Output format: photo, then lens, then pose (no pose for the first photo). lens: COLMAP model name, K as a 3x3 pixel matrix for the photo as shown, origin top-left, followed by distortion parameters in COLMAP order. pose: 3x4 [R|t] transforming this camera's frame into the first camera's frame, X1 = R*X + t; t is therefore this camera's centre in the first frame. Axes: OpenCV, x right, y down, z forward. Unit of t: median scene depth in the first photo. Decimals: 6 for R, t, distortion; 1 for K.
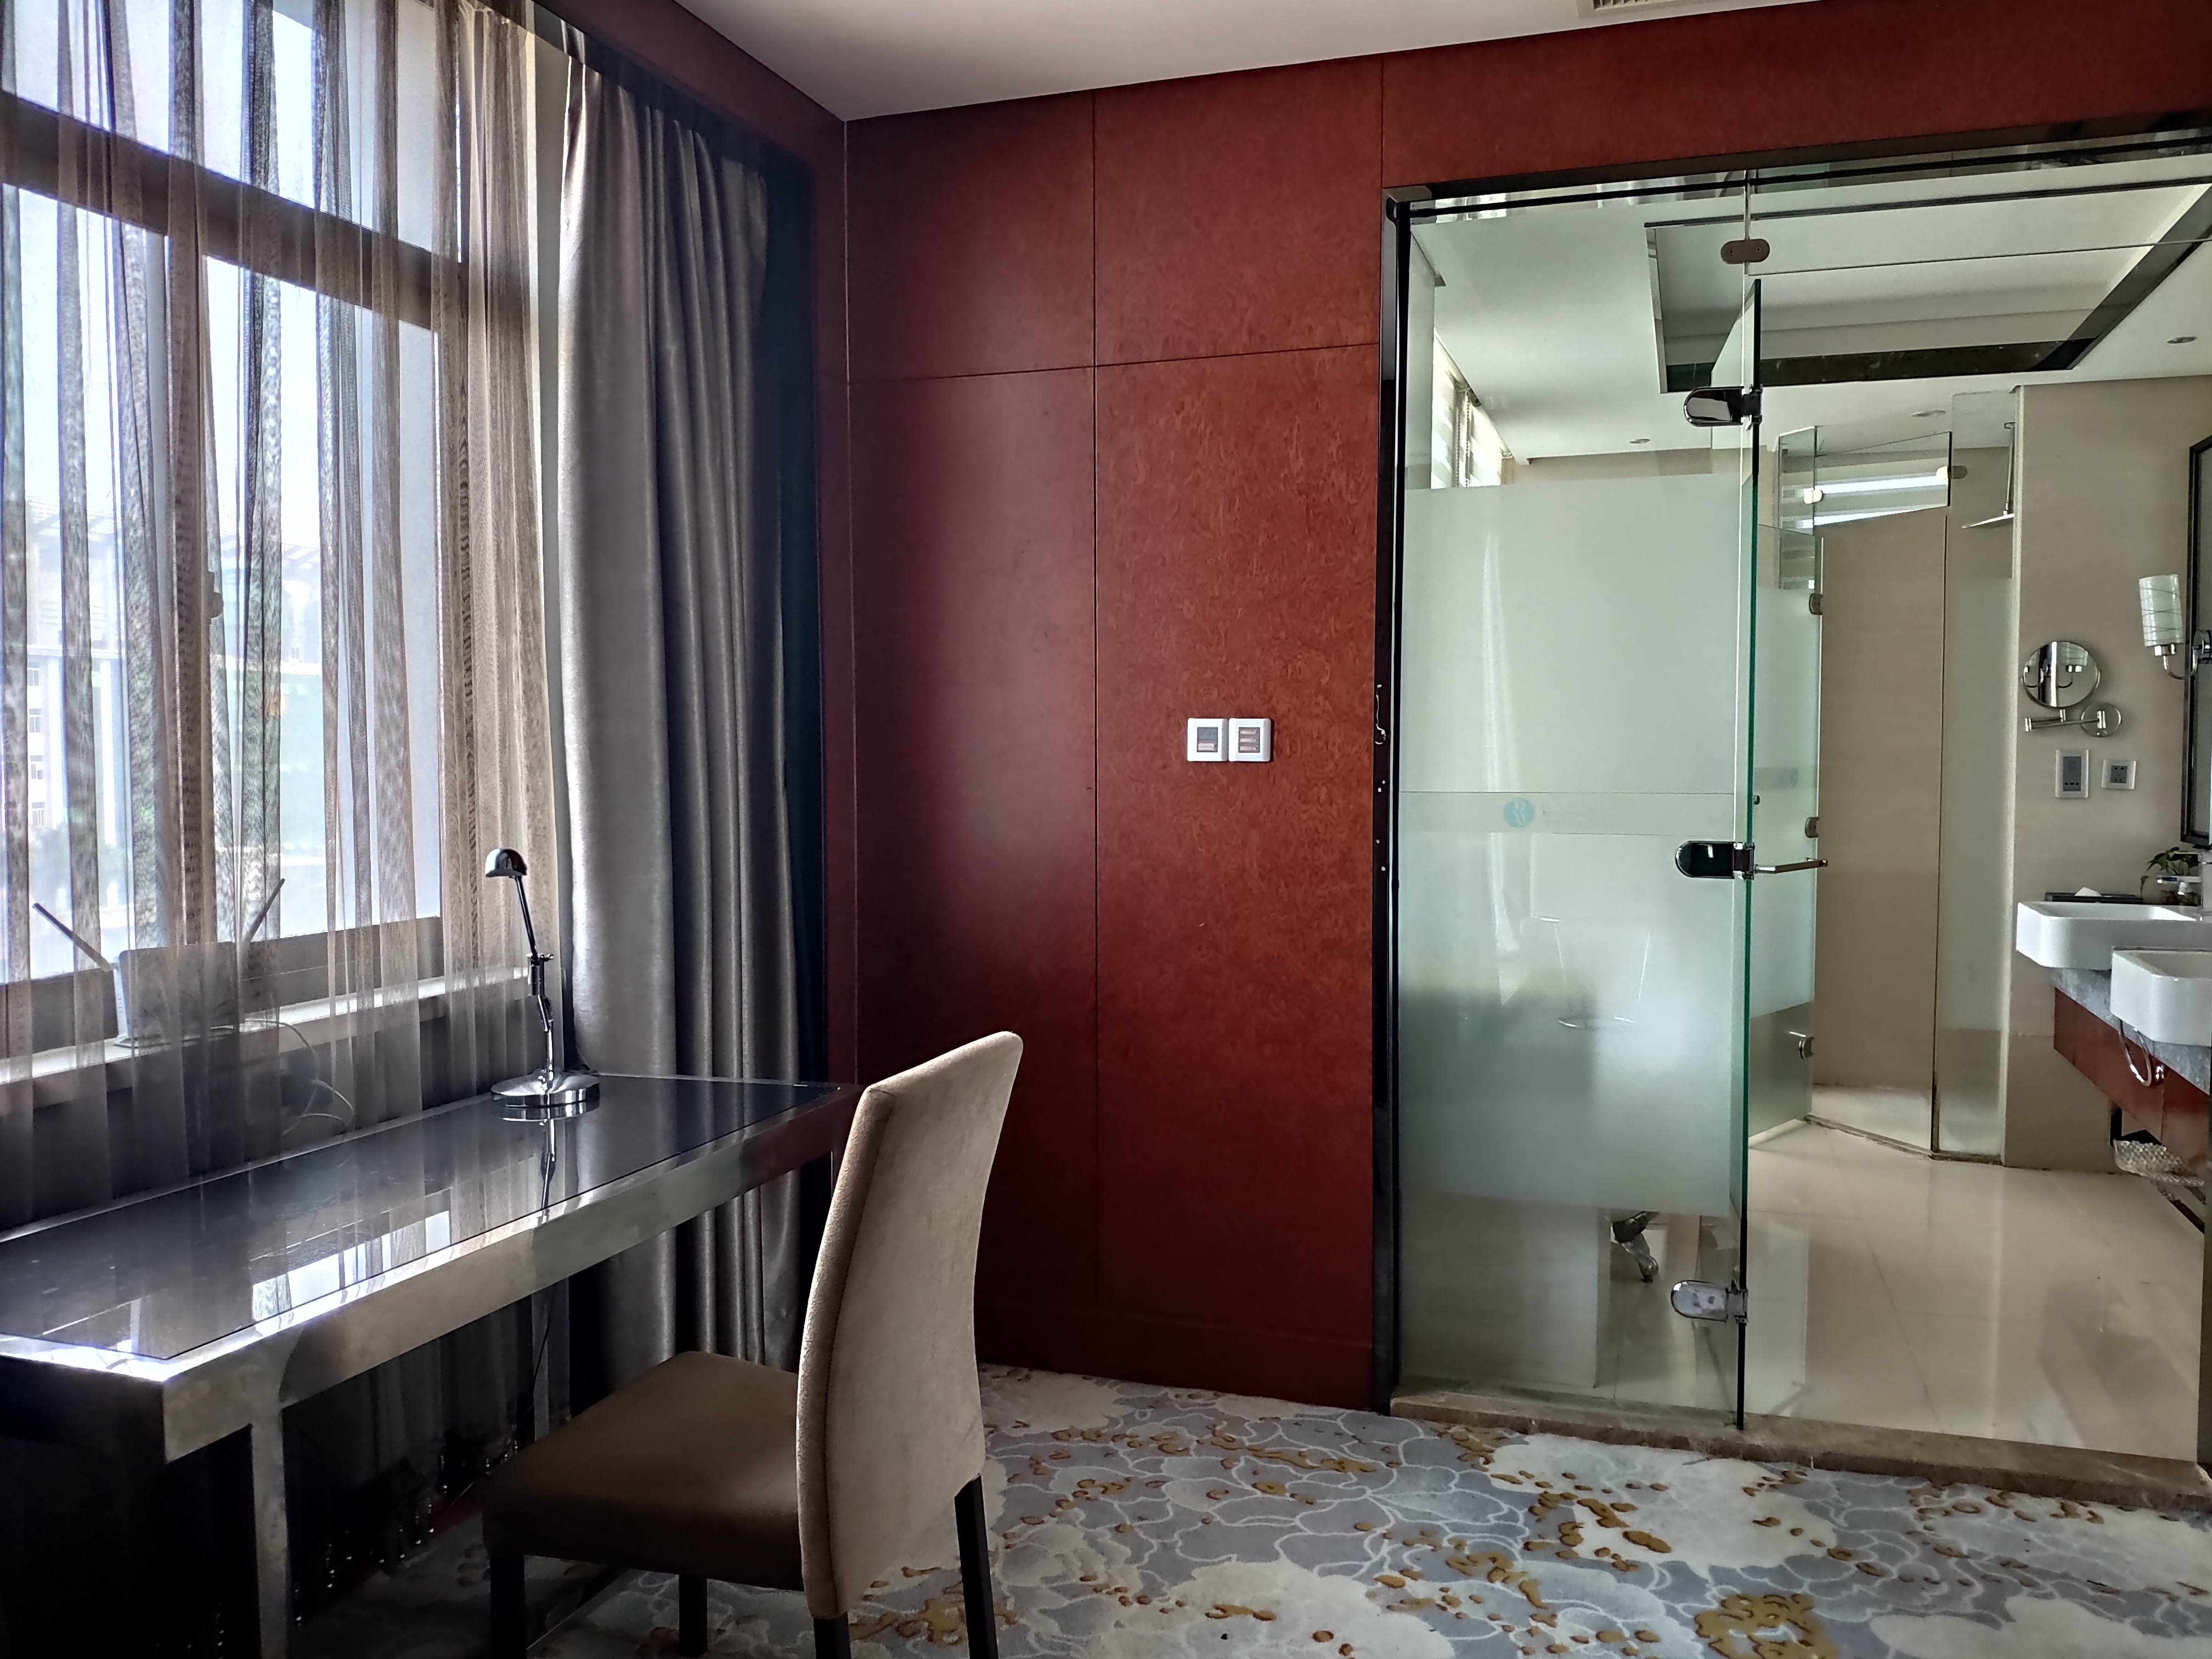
lens RADIAL K [[1779.5, 0, 1106.0], [0, 1779.5, 829.5], [0, 0, 1]] dist [-0.009497, 0.002746]
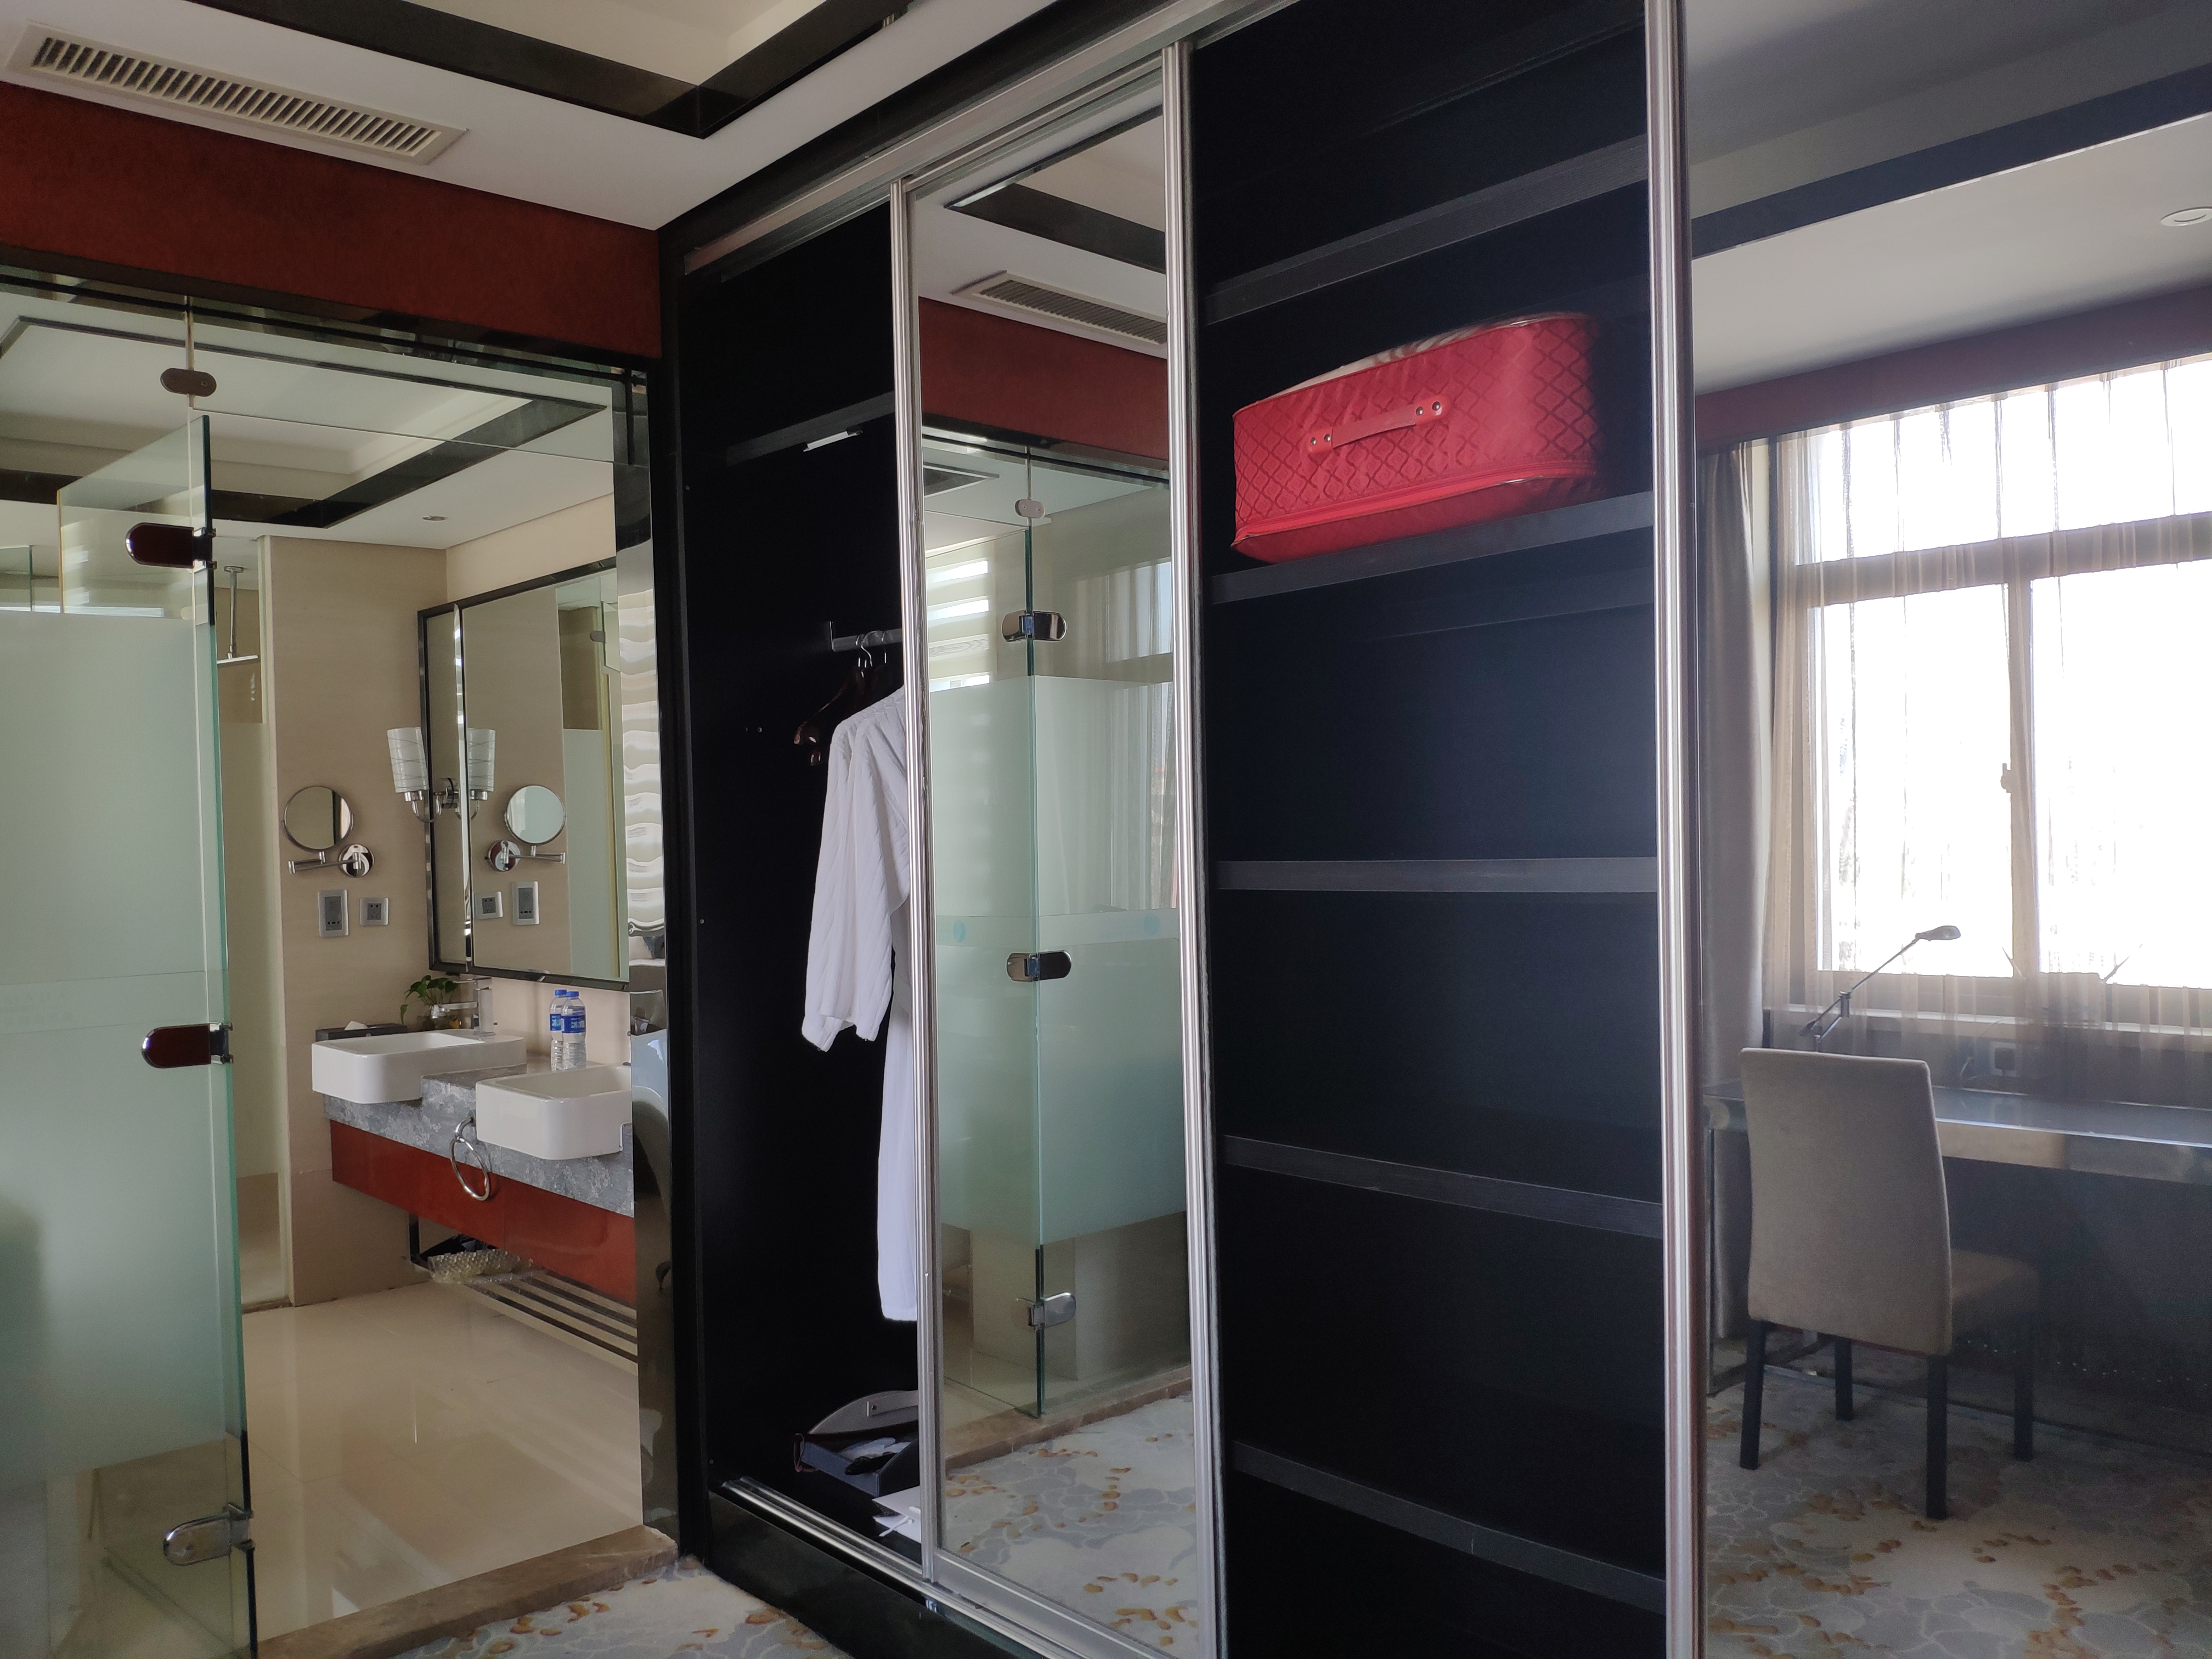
lens RADIAL K [[1760.8, 0, 1106.0], [0, 1760.8, 829.5], [0, 0, 1]] dist [-0.038081, -0.001992]
pose [[0.473594, -0.016411, 0.880591, -0.153942], [0.071027, 0.997282, -0.019614, -0.030467], [-0.877875, 0.071835, 0.473472, 0.124413]]
